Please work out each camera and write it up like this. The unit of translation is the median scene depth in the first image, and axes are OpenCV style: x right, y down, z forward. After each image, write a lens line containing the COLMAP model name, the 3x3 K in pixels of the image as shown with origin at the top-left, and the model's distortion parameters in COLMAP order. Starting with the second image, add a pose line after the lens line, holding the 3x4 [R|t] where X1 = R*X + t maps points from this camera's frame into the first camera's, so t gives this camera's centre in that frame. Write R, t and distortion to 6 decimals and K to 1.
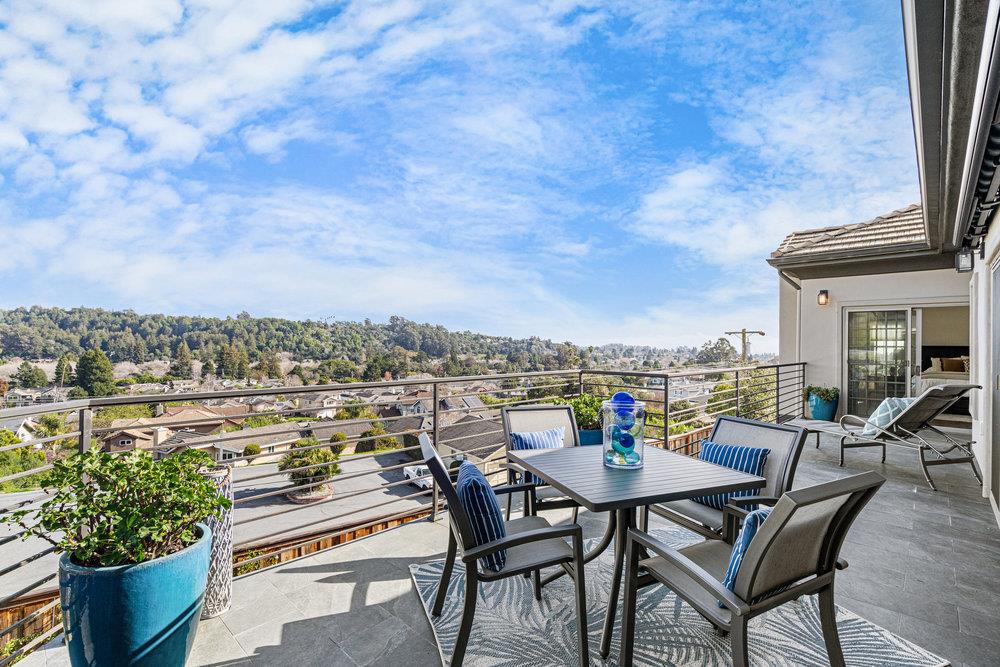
lens RADIAL K [[451.4, 0, 501.1], [0, 451.4, 341.5], [0, 0, 1]] dist [-0.000151, 0.000031]
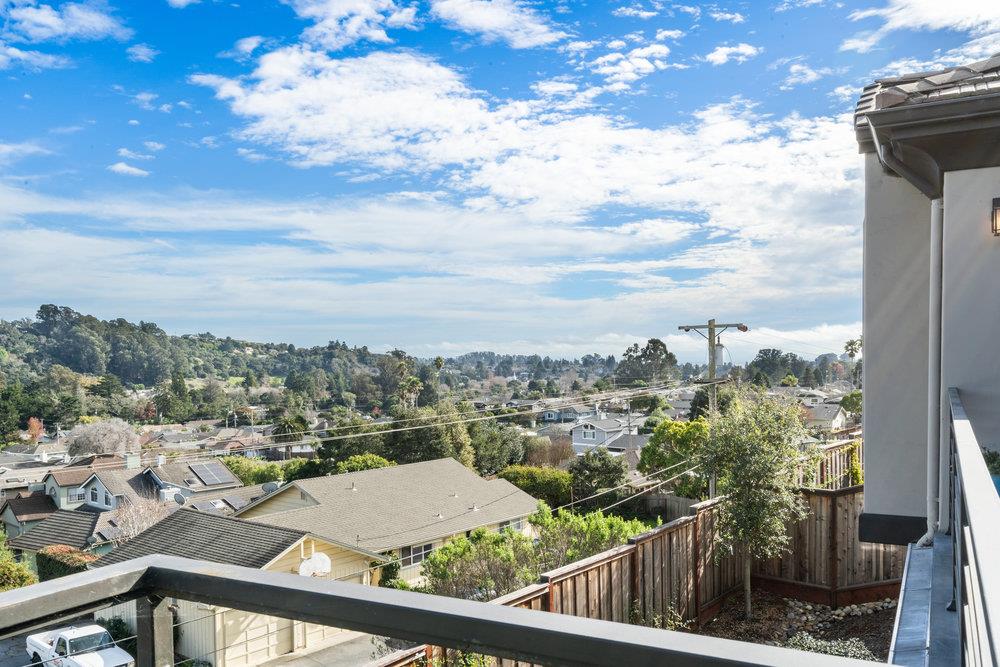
lens RADIAL K [[451.4, 0, 501.1], [0, 451.4, 341.5], [0, 0, 1]] dist [-0.000151, 0.000031]
pose [[0.962274, -0.011890, 0.271823, 0.115313], [0.018336, 0.999607, -0.021185, 0.003749], [-0.271464, 0.025370, 0.962114, 0.420343]]
